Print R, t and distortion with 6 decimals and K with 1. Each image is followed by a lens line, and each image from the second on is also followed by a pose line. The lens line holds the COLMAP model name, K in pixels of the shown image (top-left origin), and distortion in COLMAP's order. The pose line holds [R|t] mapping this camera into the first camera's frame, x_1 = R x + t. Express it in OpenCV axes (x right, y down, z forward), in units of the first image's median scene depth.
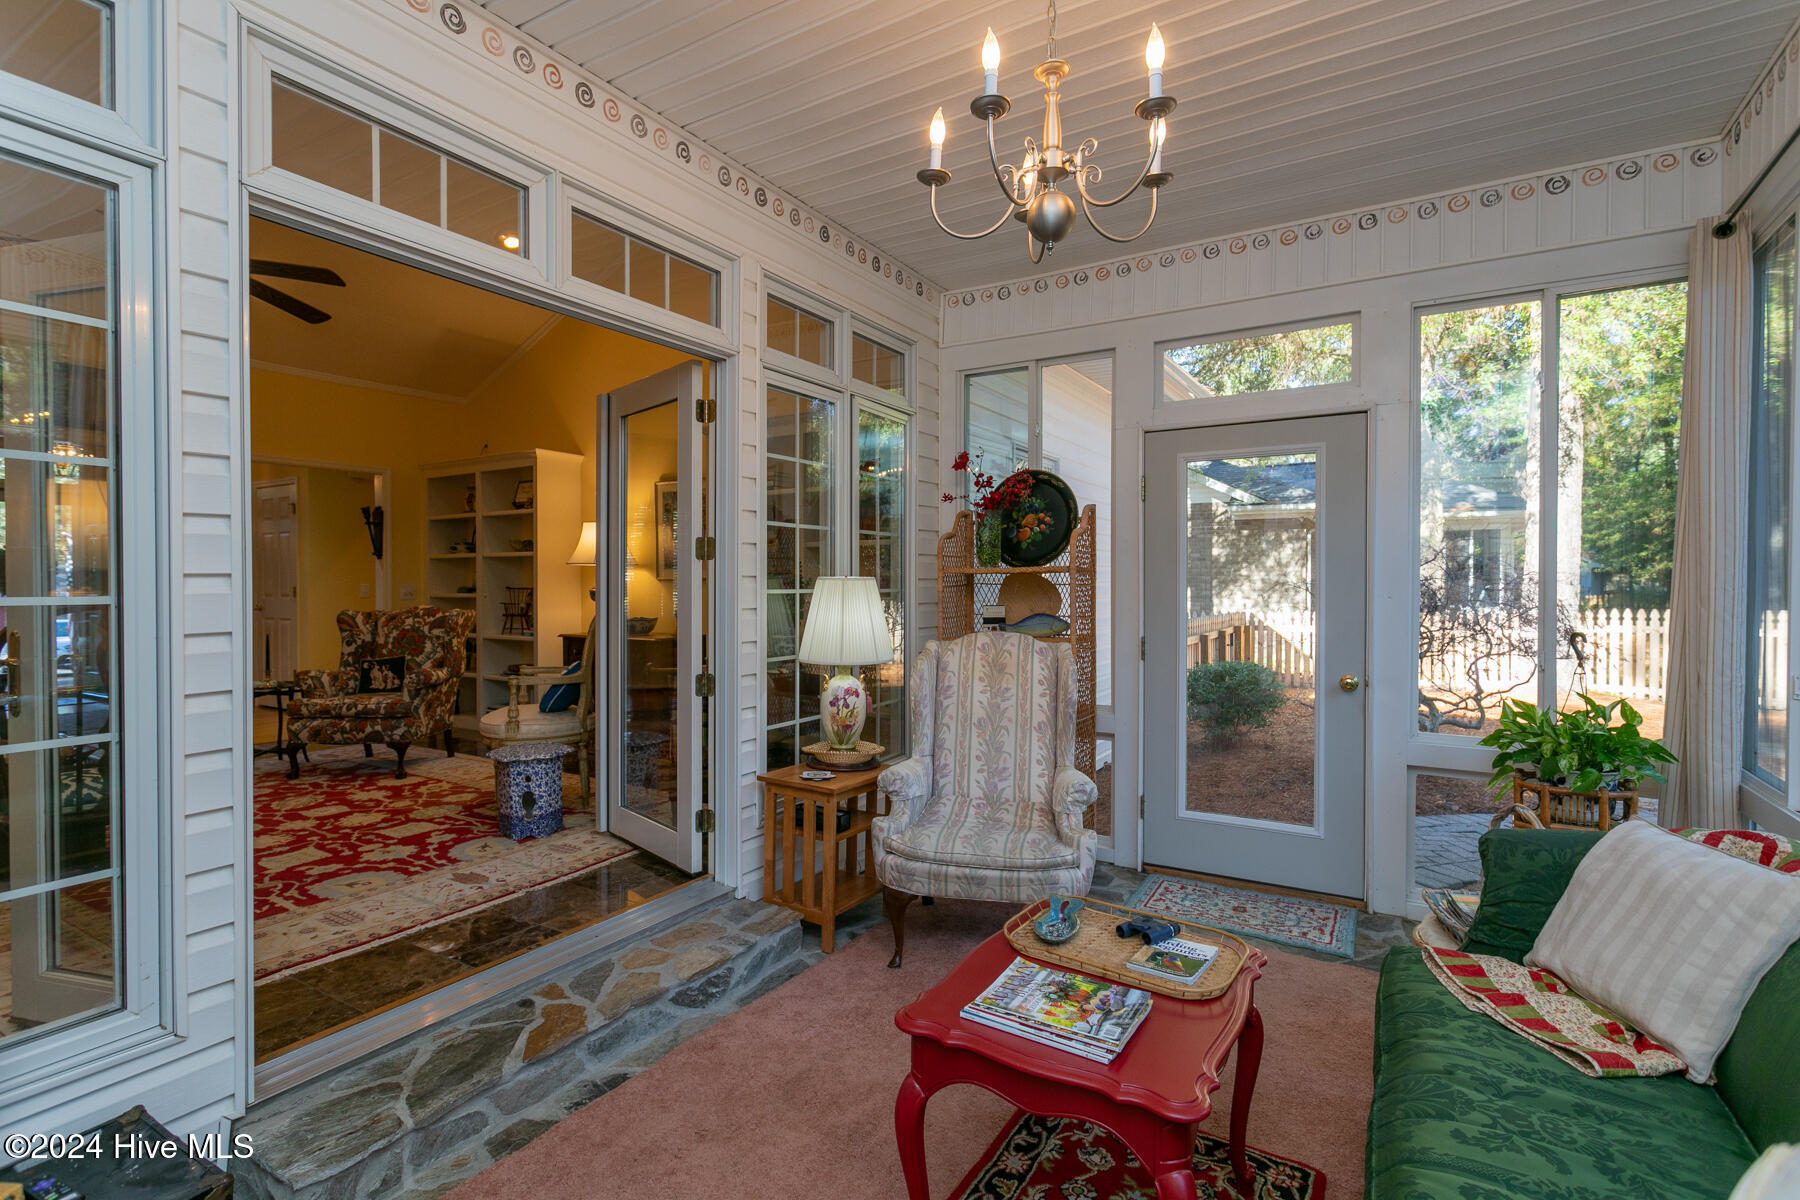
lens RADIAL K [[856.9, 0, 900.0], [0, 856.9, 600.0], [0, 0, 1]] dist [-0.002855, 0.000440]
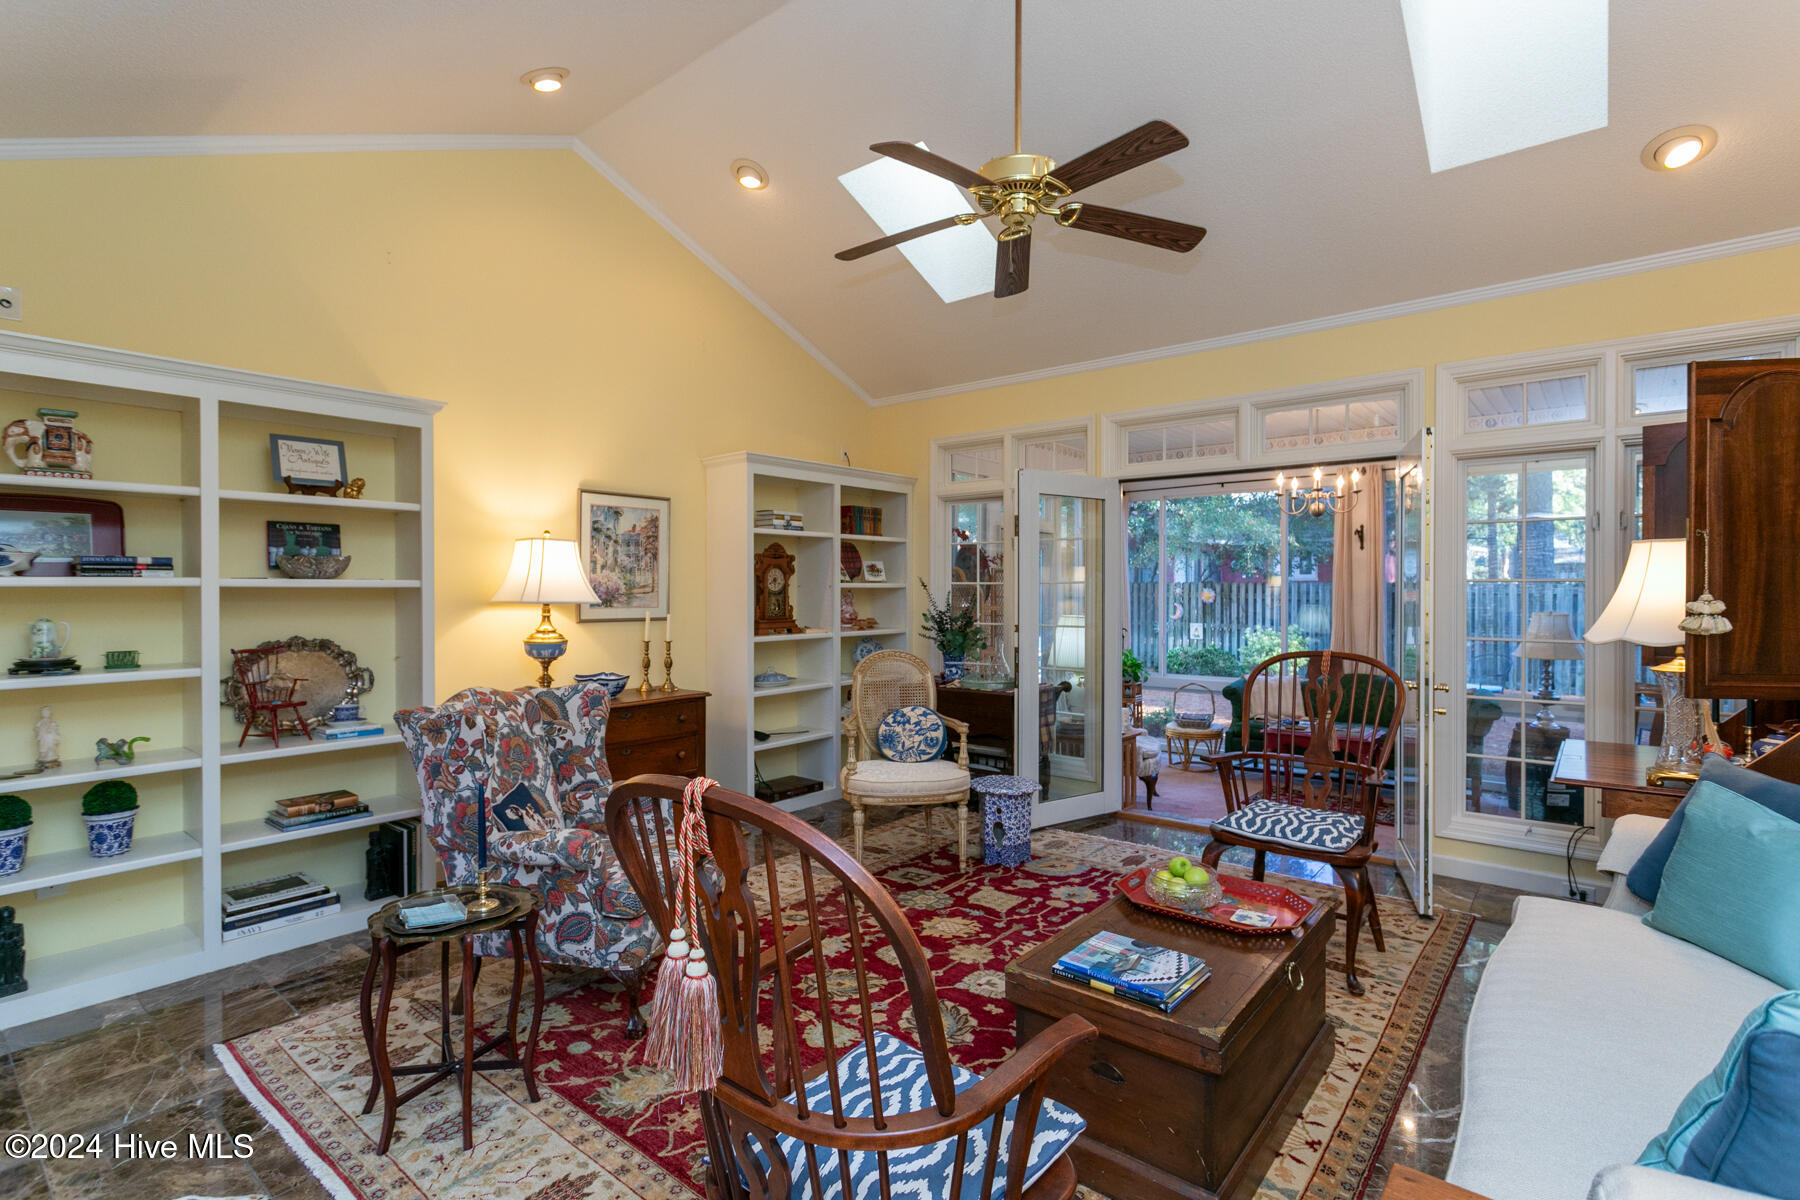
lens RADIAL K [[856.9, 0, 900.0], [0, 856.9, 600.0], [0, 0, 1]] dist [-0.002855, 0.000440]
pose [[0.126817, -0.009069, 0.991885, -1.681978], [0.011658, 0.999903, 0.007651, -0.075280], [-0.991858, 0.010593, 0.126910, 1.090022]]
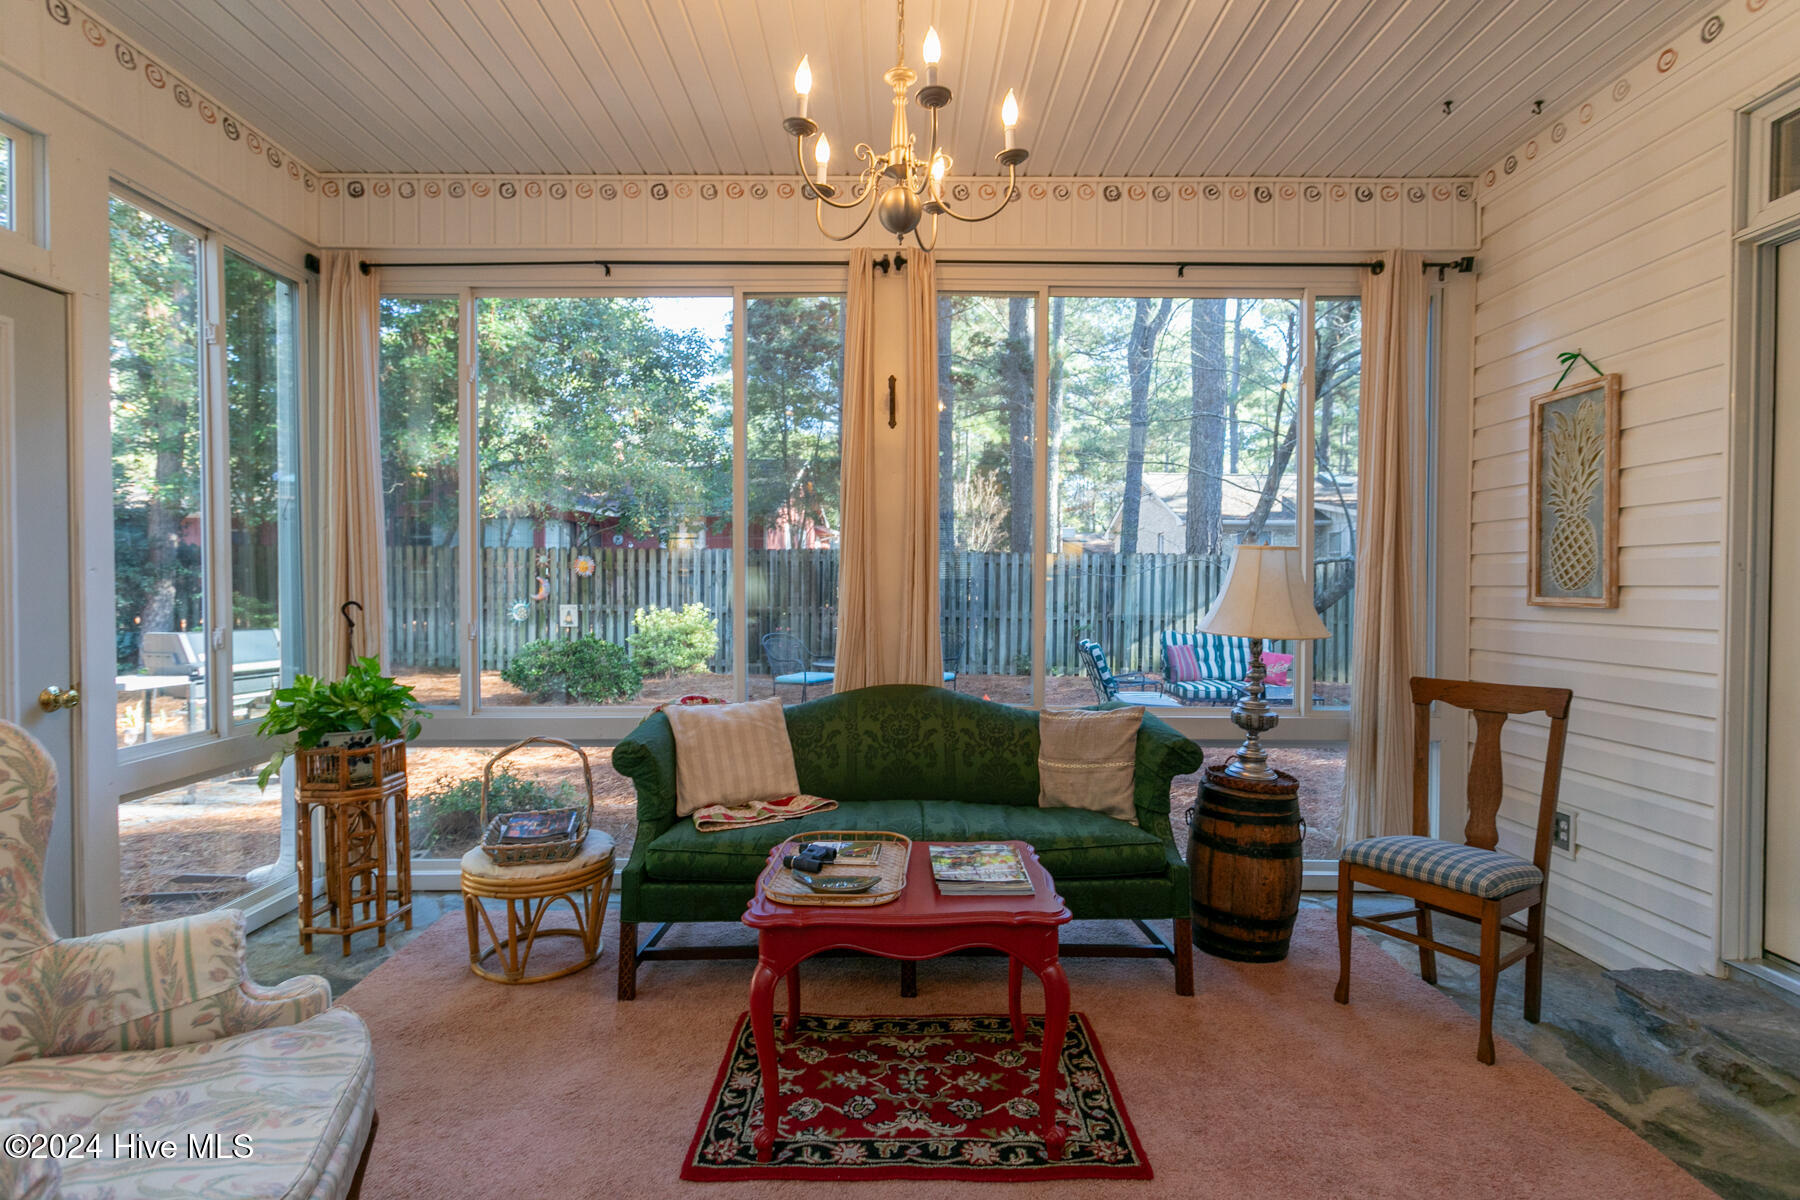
lens RADIAL K [[856.9, 0, 900.0], [0, 856.9, 600.0], [0, 0, 1]] dist [-0.002855, 0.000440]
pose [[-0.538191, -0.019747, 0.842591, -0.391799], [0.009685, 0.999515, 0.029611, 0.000366], [-0.842767, 0.024097, -0.537739, 0.795954]]
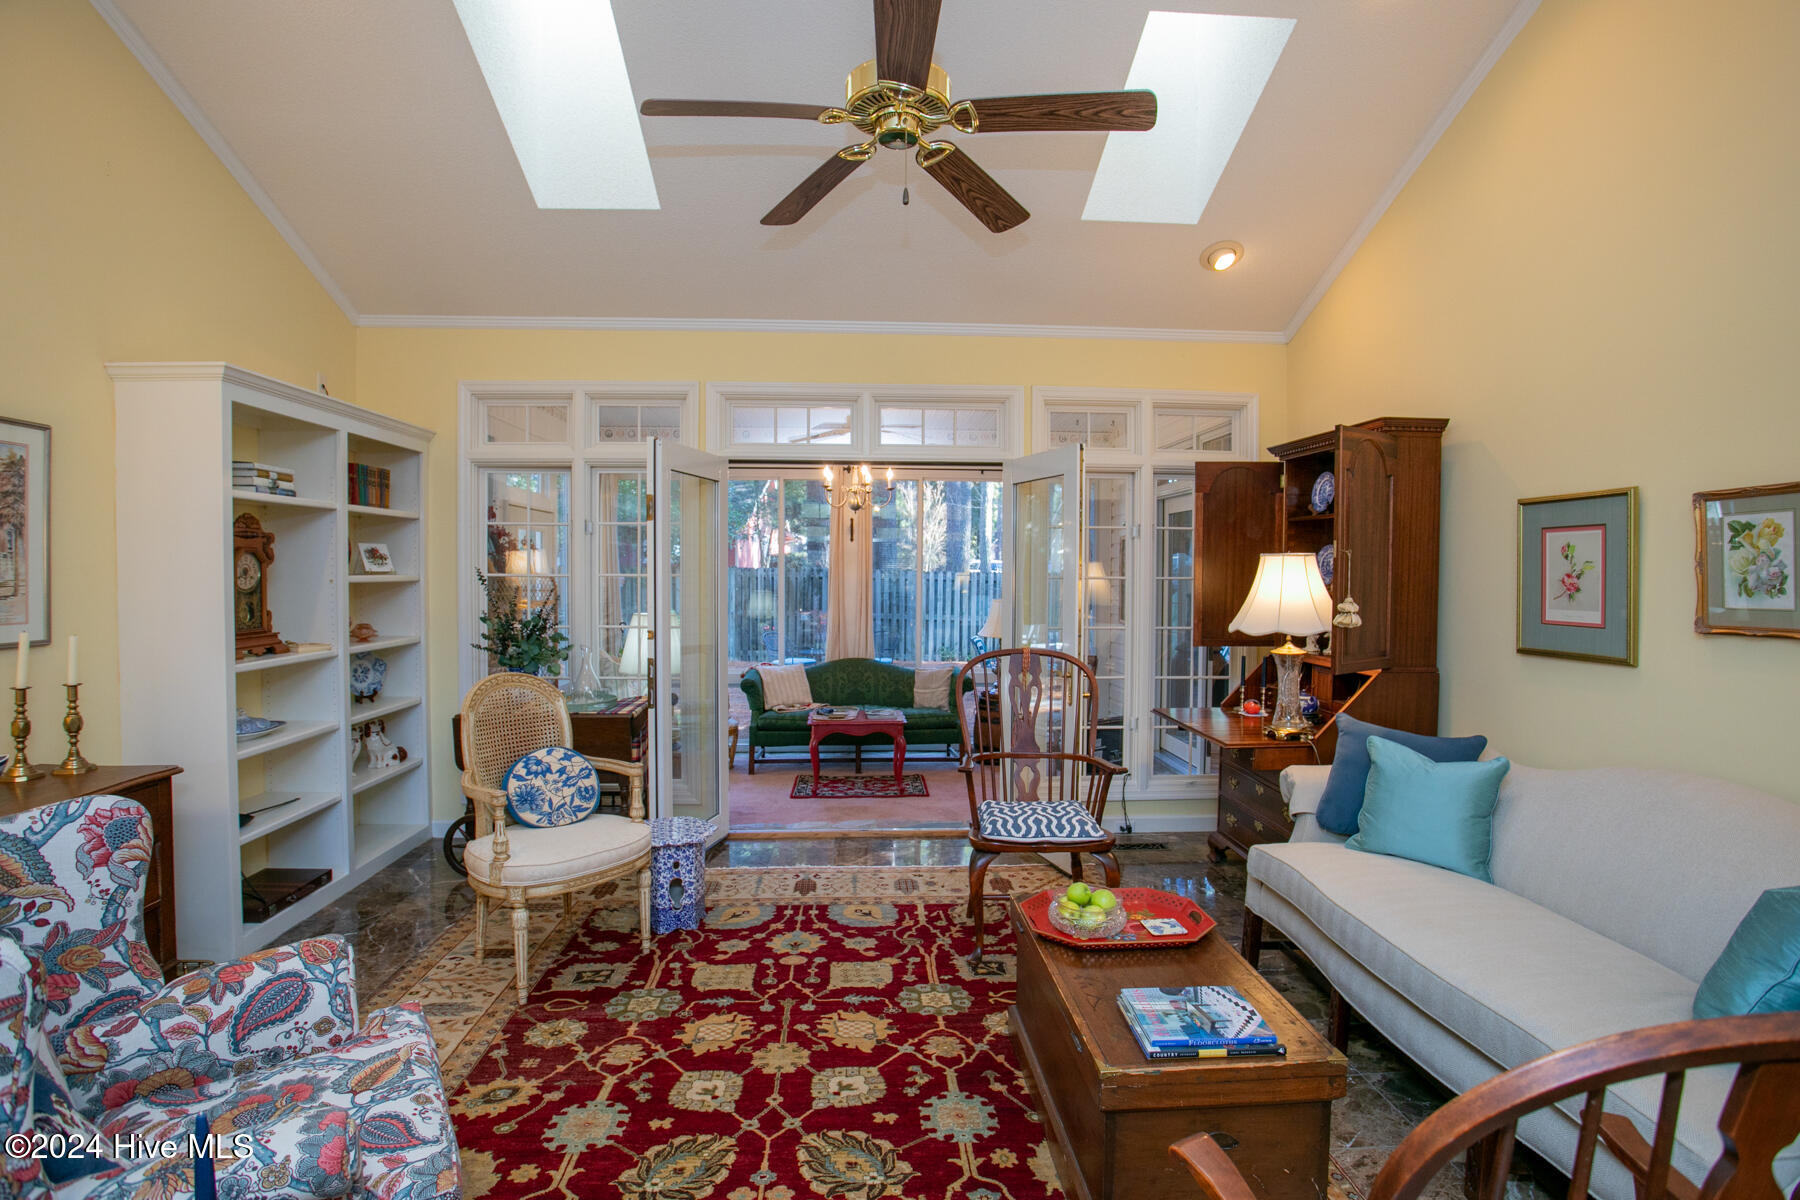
lens RADIAL K [[877.1, 0, 900.0], [0, 877.1, 600.0], [0, 0, 1]] dist [-0.074176, 0.031520]
pose [[-0.582383, -0.027024, 0.812465, -1.414400], [0.005765, 0.999285, 0.037370, -0.101219], [-0.812894, 0.026447, -0.581811, 1.453856]]
